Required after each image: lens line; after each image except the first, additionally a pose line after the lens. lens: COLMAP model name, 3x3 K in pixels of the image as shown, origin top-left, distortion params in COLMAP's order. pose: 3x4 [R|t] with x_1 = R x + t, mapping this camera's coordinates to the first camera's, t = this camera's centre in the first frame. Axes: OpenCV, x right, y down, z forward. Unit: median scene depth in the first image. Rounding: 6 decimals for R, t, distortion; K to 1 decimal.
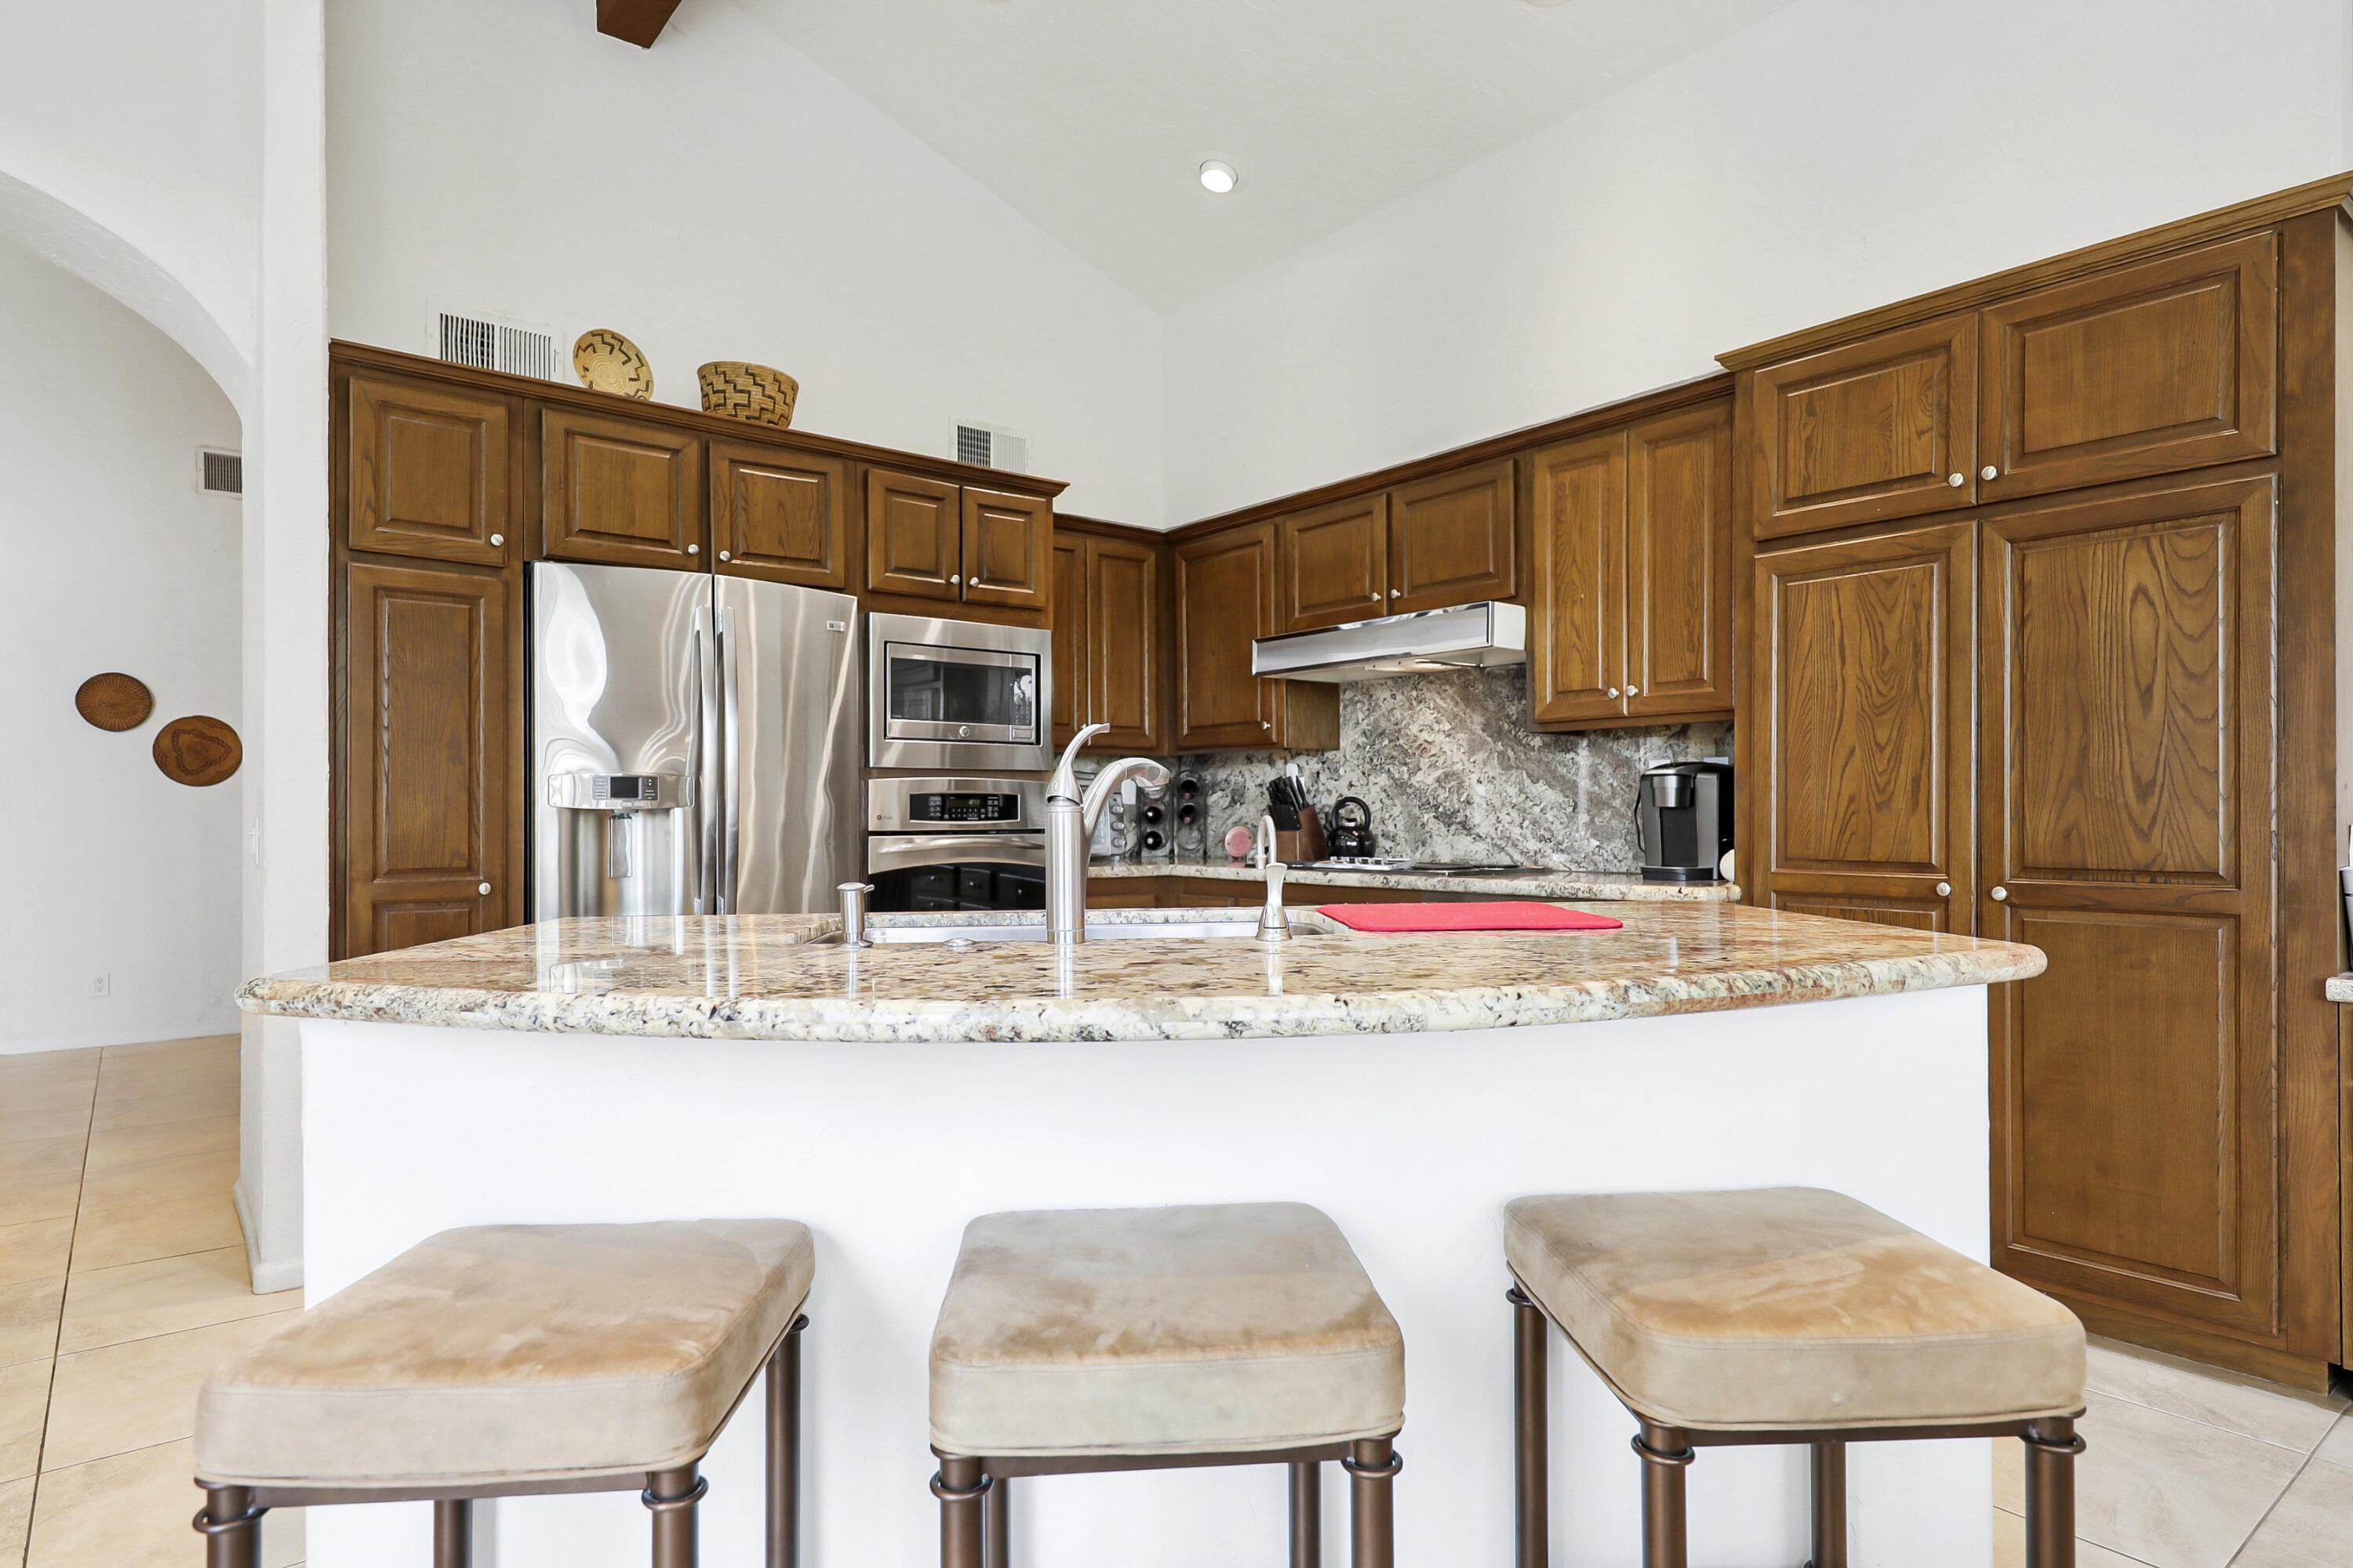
lens RADIAL K [[1281.0, 0, 1211.2], [0, 1281.0, 820.9], [0, 0, 1]] dist [0.003062, 0.000612]
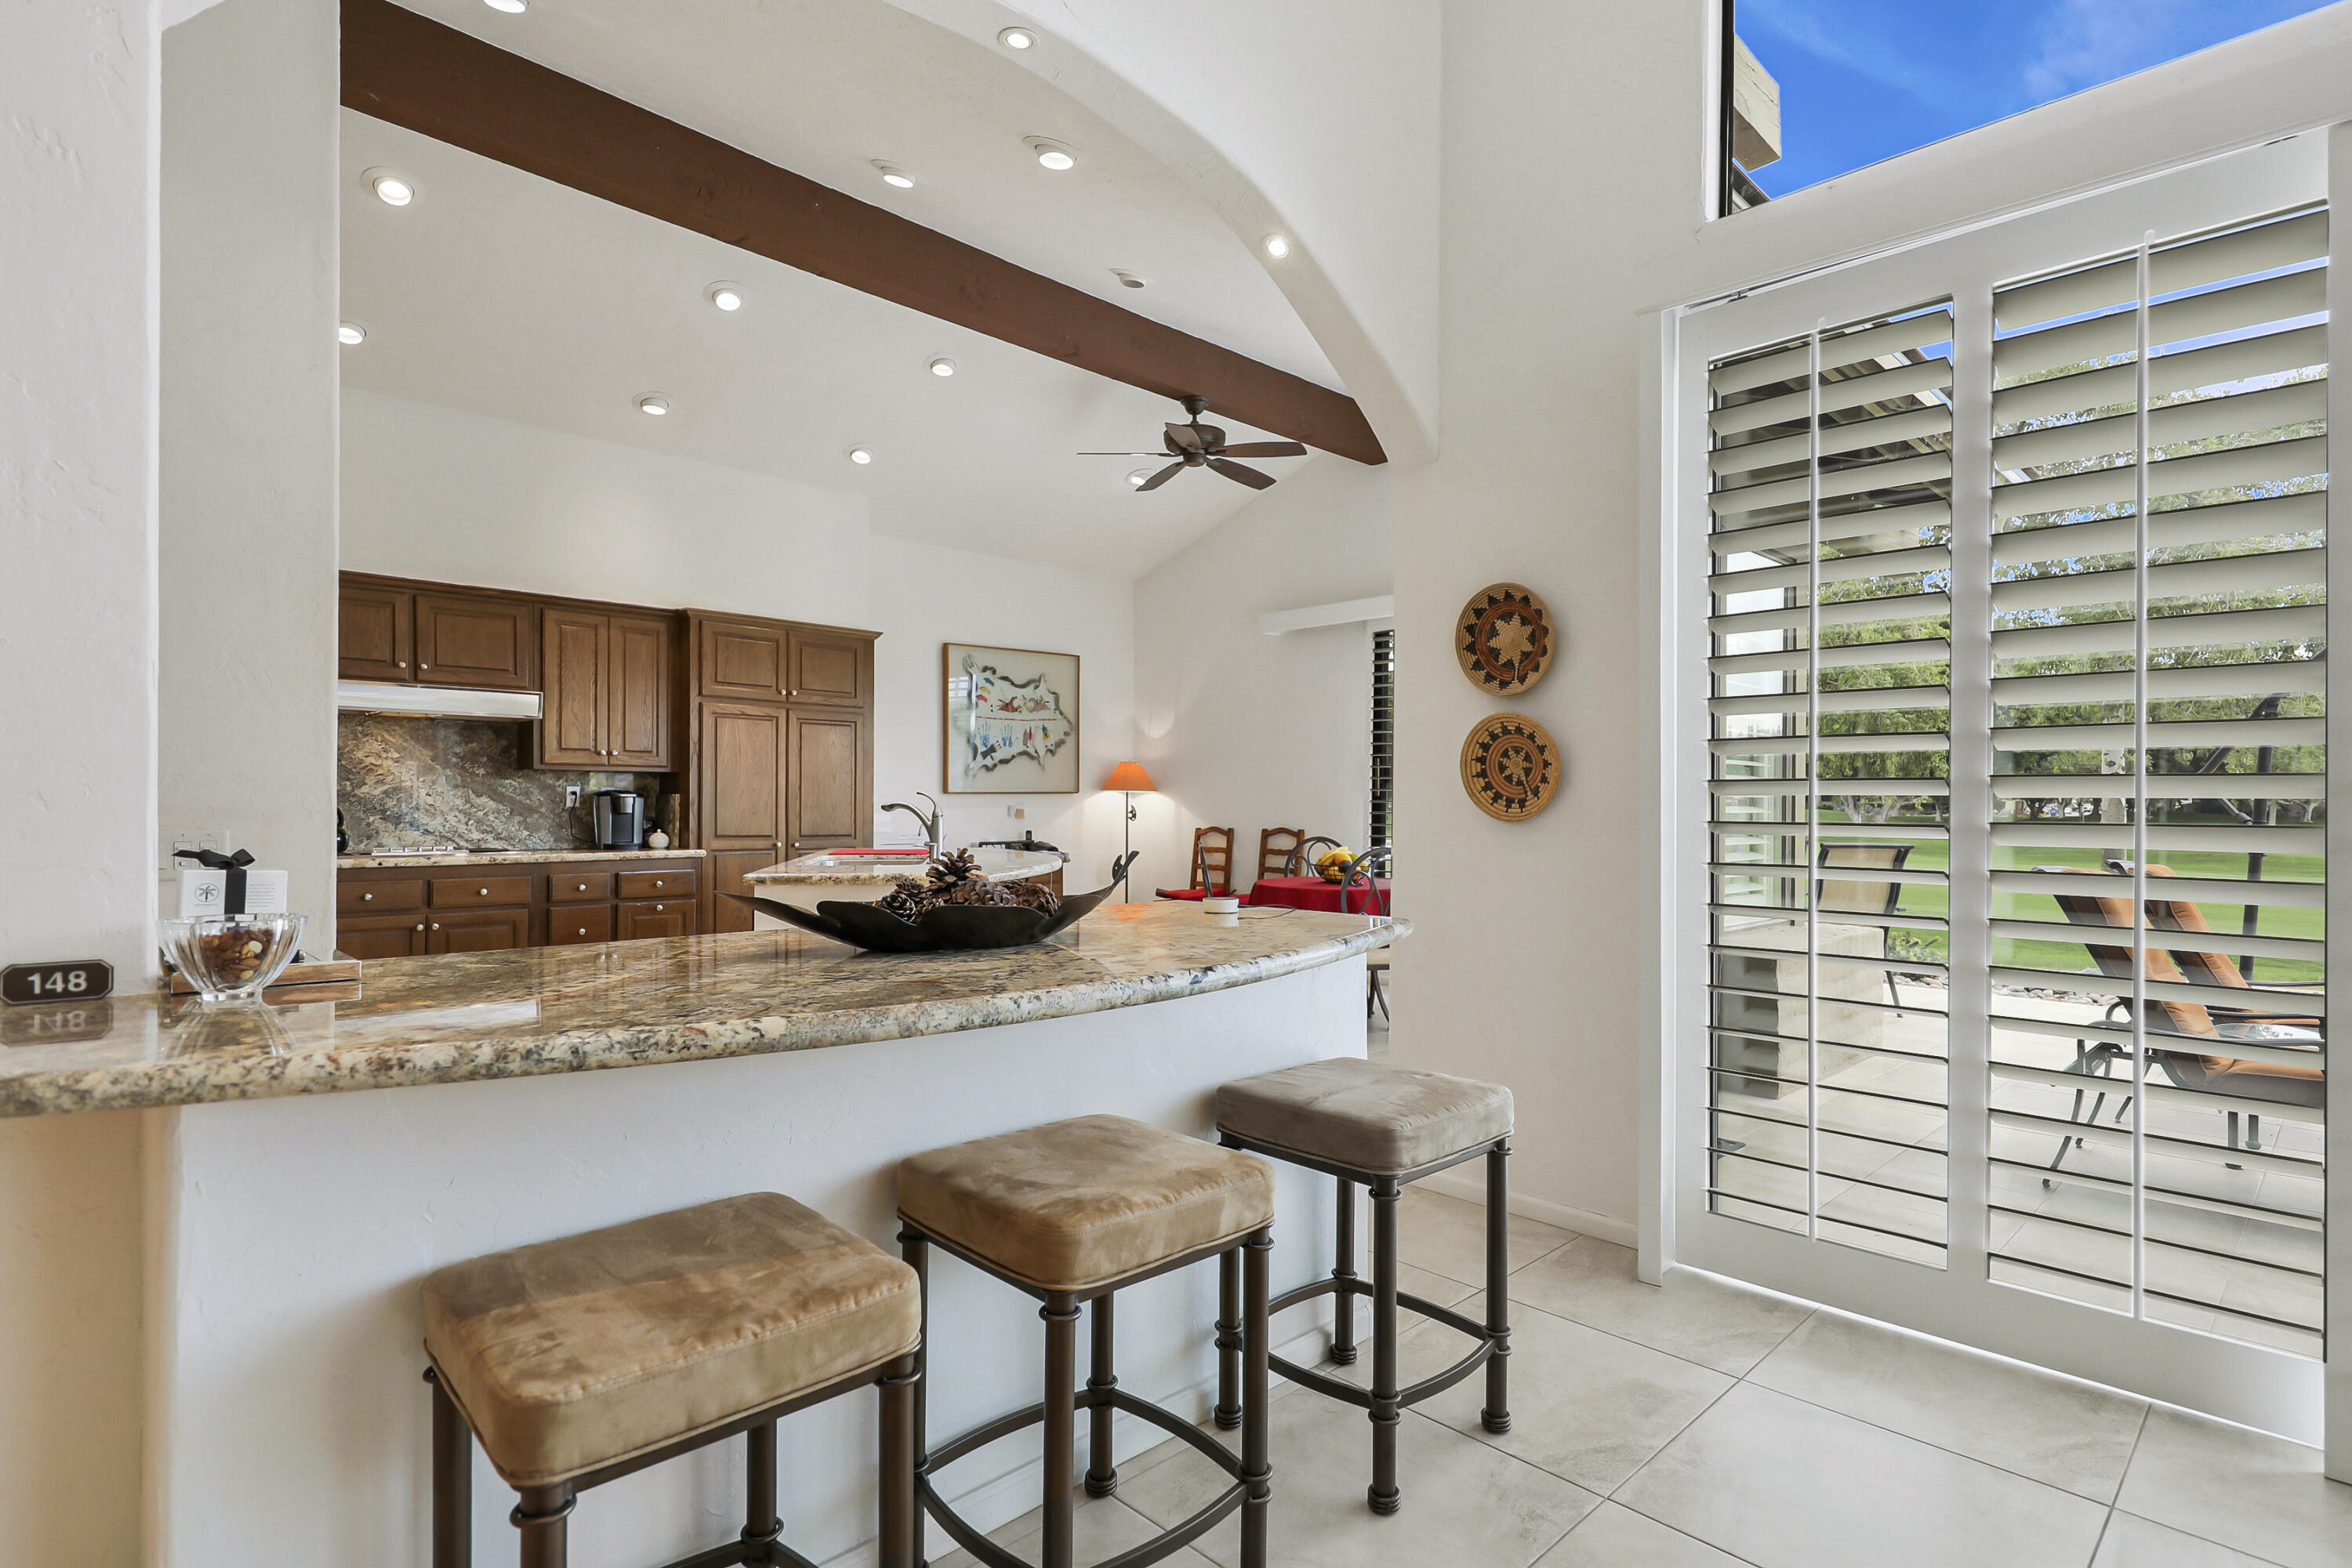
lens RADIAL K [[1159.0, 0, 1188.6], [0, 1159.0, 820.0], [0, 0, 1]] dist [-0.001366, -0.000376]
pose [[-0.086232, -0.010688, 0.996218, -1.228192], [0.000399, 0.999942, 0.010762, -0.015331], [-0.996275, 0.001326, -0.086223, 0.234755]]
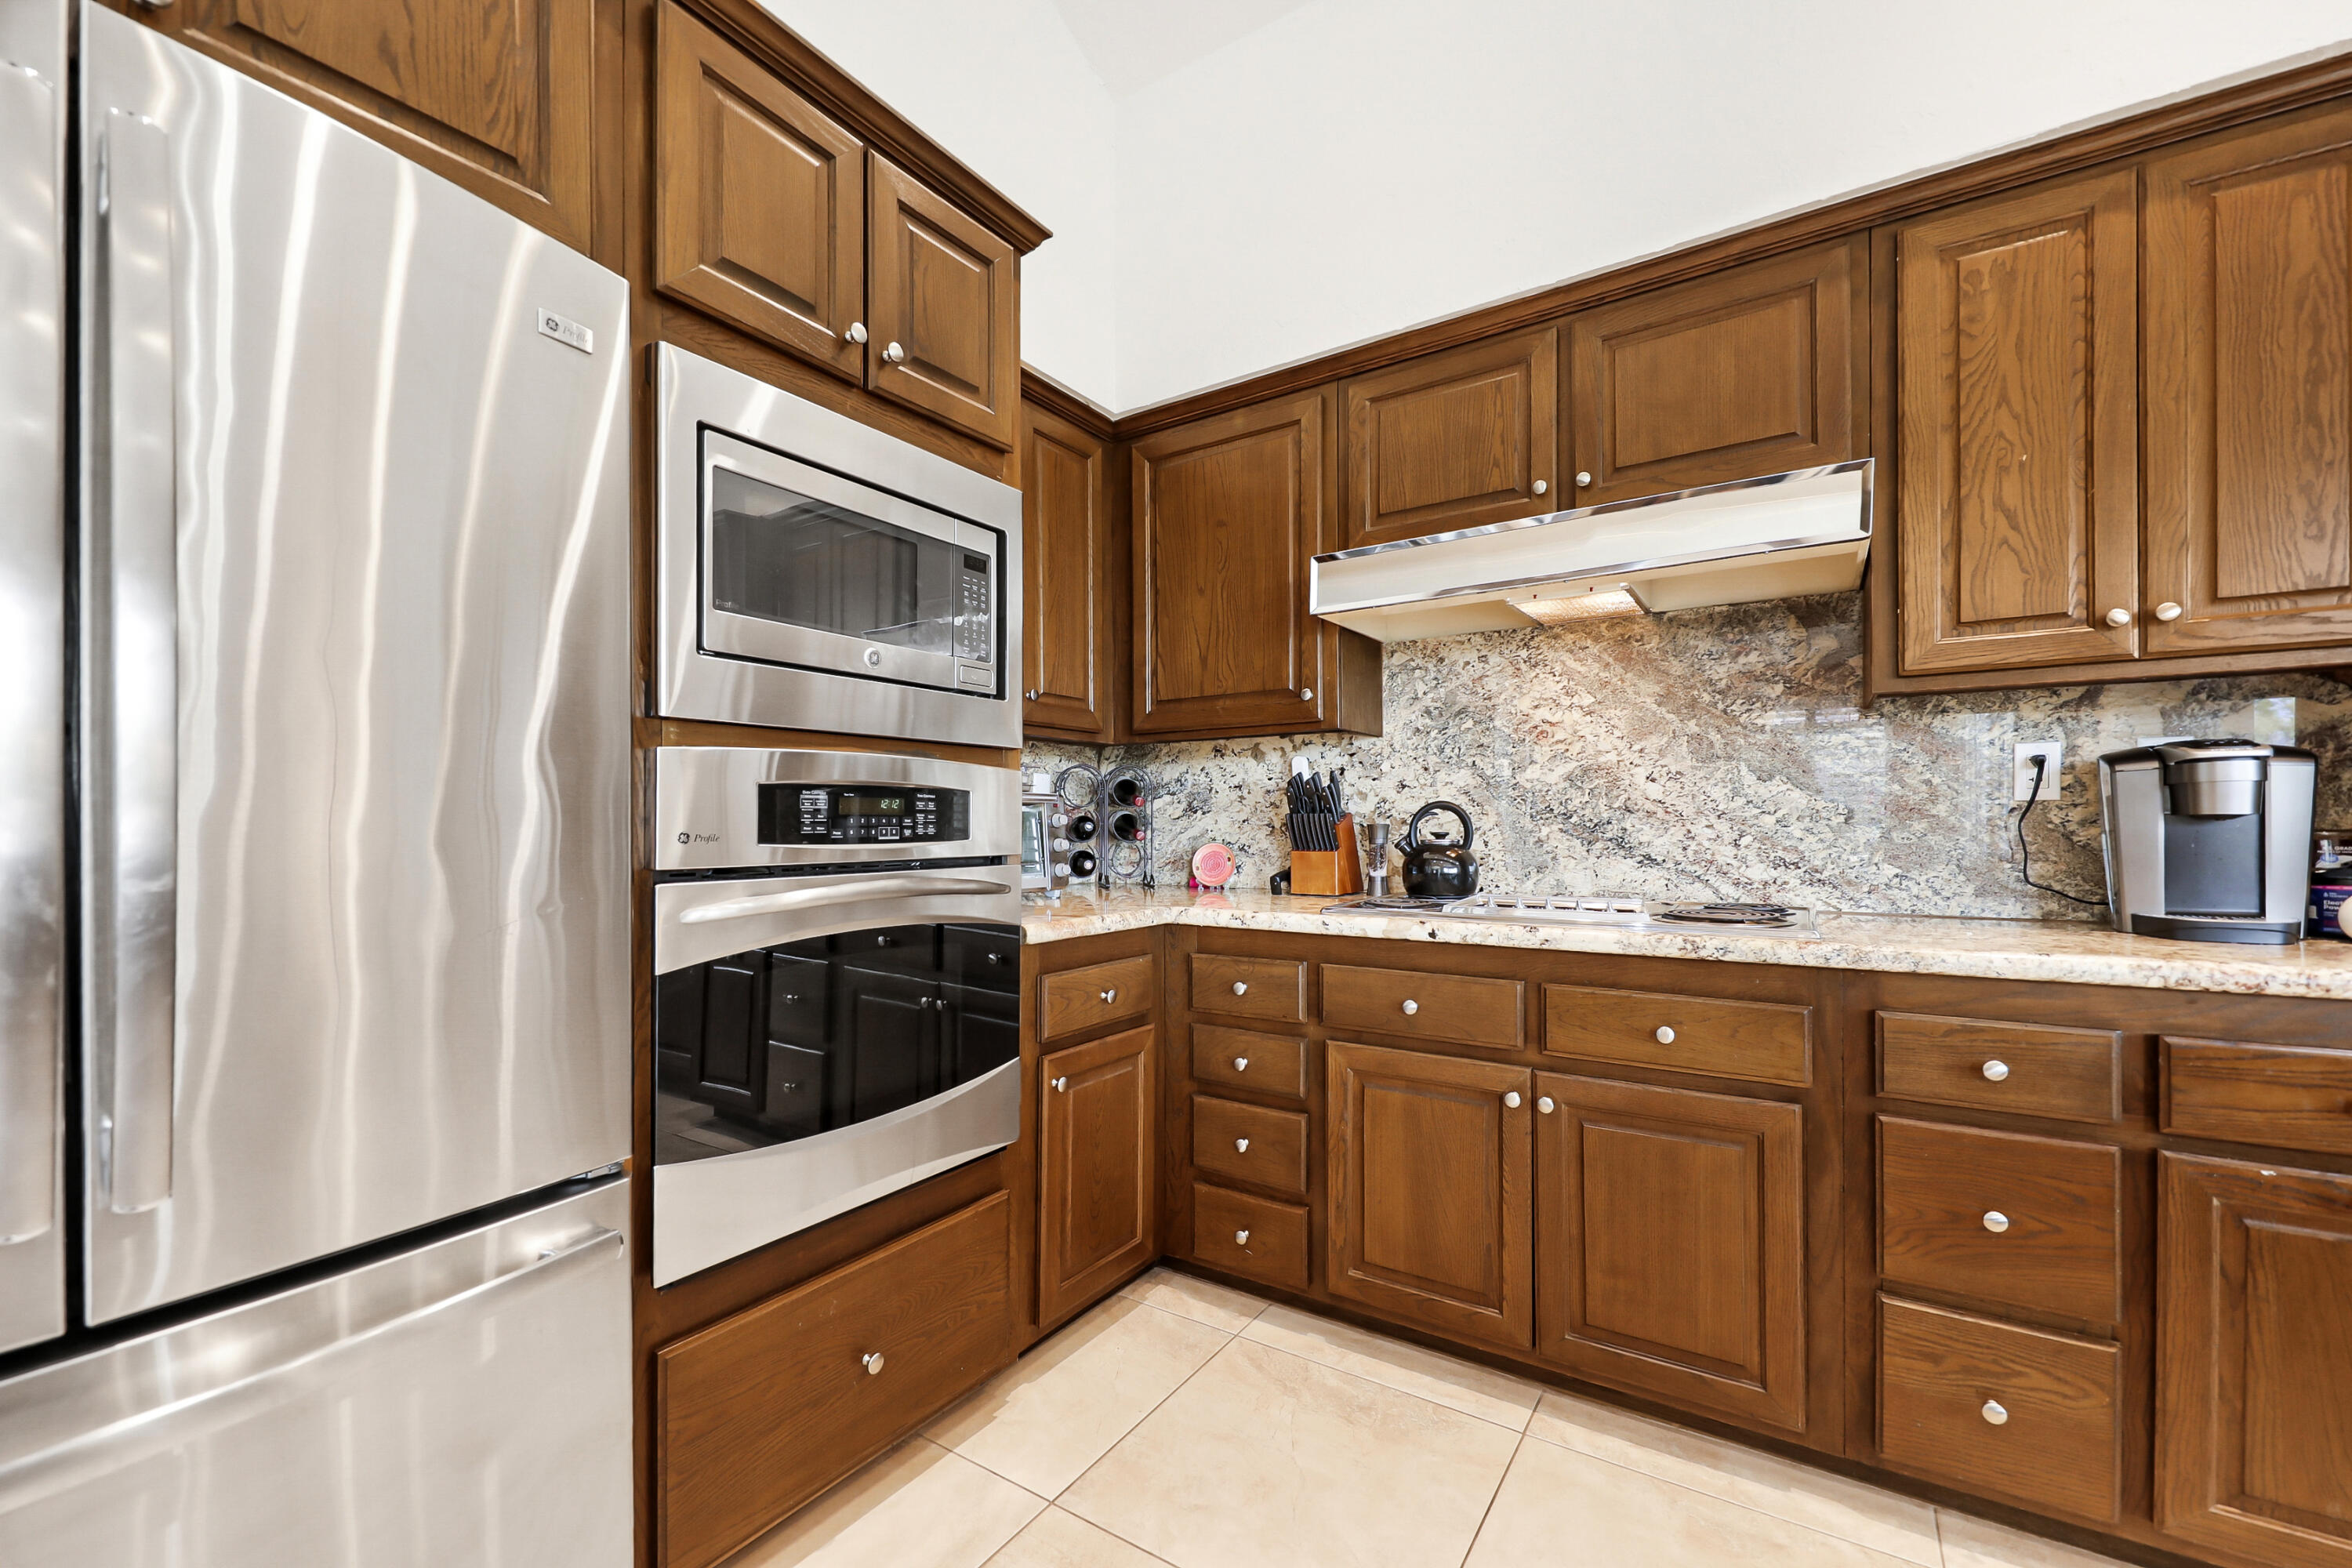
lens RADIAL K [[944.2, 0, 1197.0], [0, 944.2, 819.2], [0, 0, 1]] dist [-0.001974, 0.000001]
pose [[0.953348, 0.000506, 0.301875, -0.176019], [0.002942, 0.999936, -0.010967, -0.004483], [-0.301861, 0.011344, 0.953285, 0.599612]]
